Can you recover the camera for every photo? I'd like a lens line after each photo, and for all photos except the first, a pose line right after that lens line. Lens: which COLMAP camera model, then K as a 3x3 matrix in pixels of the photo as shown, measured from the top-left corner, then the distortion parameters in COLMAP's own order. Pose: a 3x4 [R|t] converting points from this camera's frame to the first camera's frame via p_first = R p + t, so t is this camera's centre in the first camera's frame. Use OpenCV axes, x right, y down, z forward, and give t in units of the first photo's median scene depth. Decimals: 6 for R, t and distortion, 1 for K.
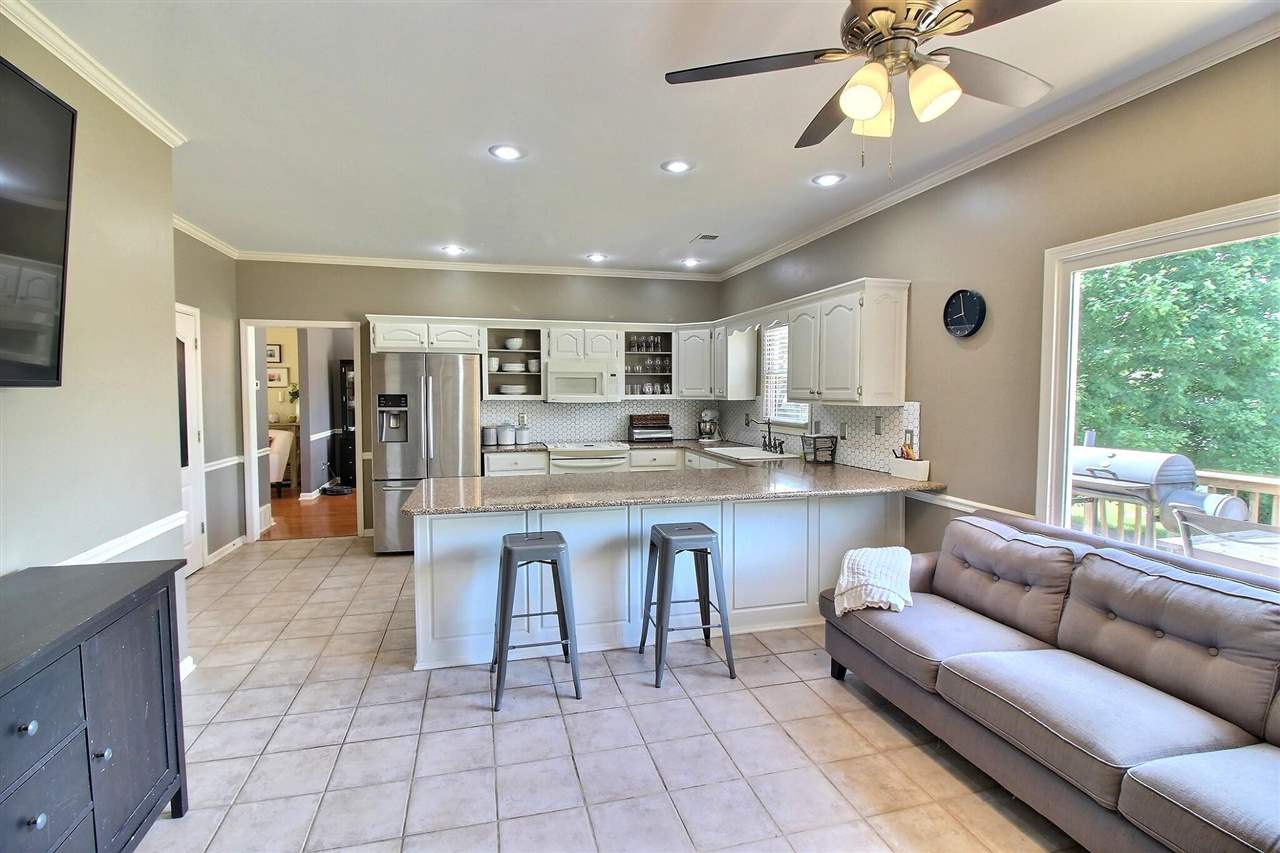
lens RADIAL K [[614.2, 0, 640.0], [0, 614.2, 426.5], [0, 0, 1]] dist [-0.000425, -0.014716]
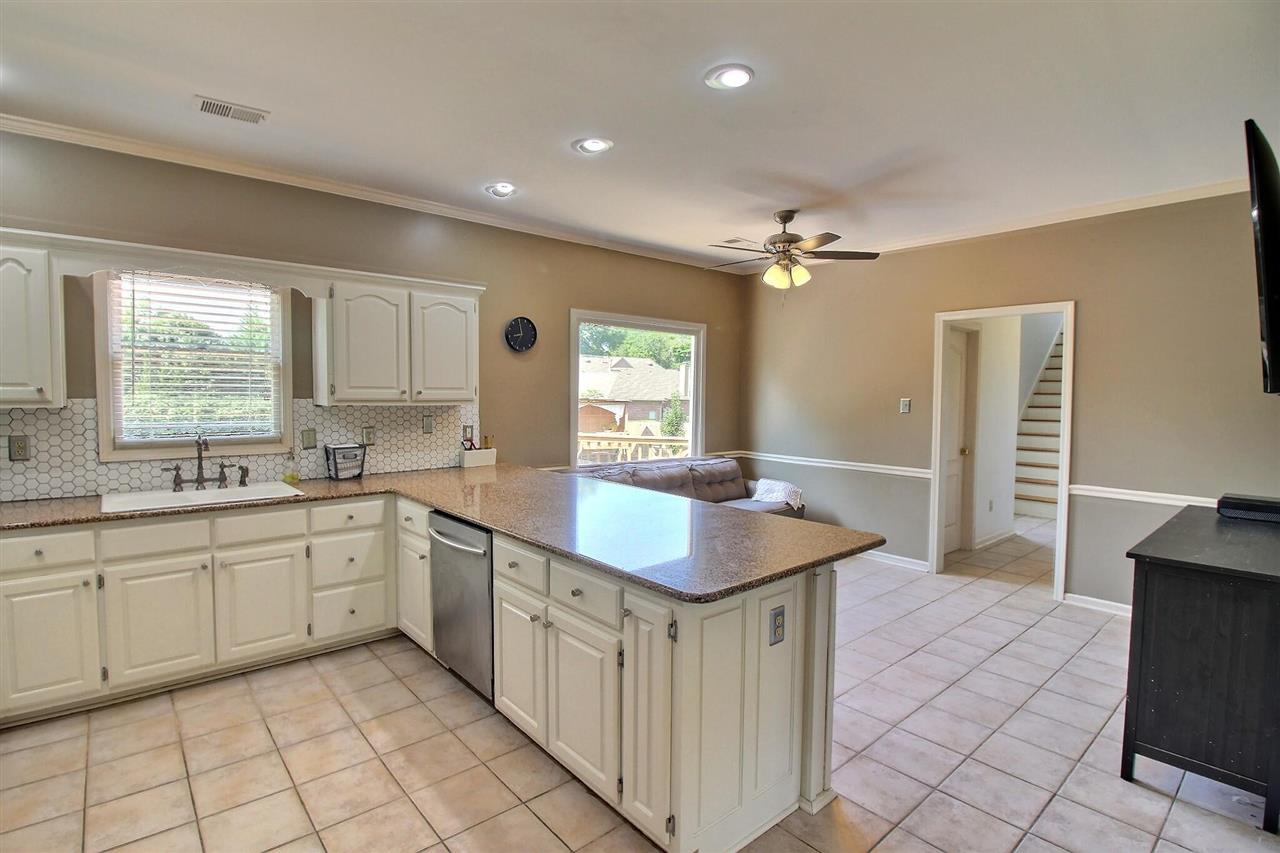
lens RADIAL K [[614.2, 0, 640.0], [0, 614.2, 426.5], [0, 0, 1]] dist [-0.000425, -0.014716]
pose [[-0.452943, -0.050243, 0.890122, -0.670501], [0.047432, 0.995639, 0.080335, -0.063802], [-0.890277, 0.078608, -0.448585, 1.147328]]
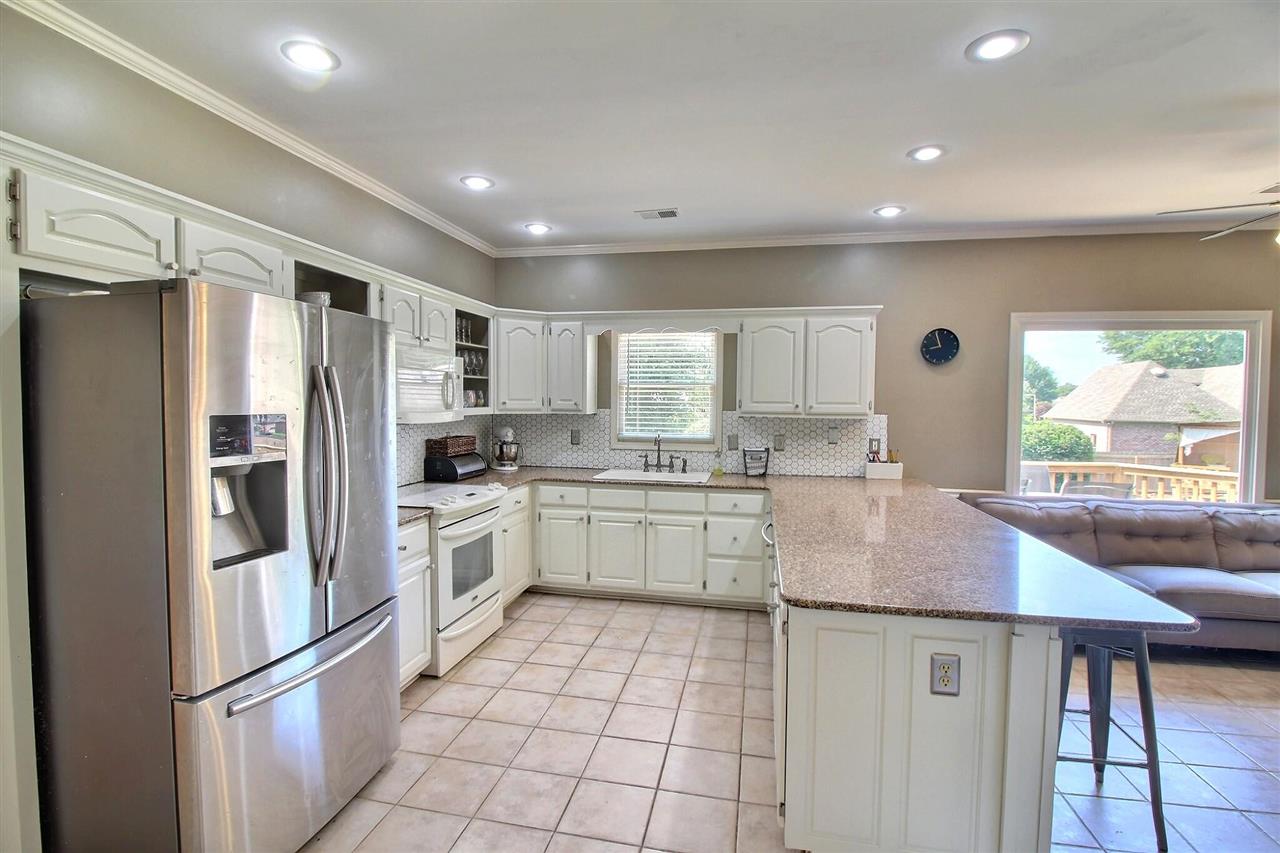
lens RADIAL K [[614.2, 0, 640.0], [0, 614.2, 426.5], [0, 0, 1]] dist [-0.000425, -0.014716]
pose [[0.437860, -0.030986, 0.898509, -0.767806], [0.043346, 0.998971, 0.013327, -0.049131], [-0.897998, 0.033111, 0.438753, 0.828573]]
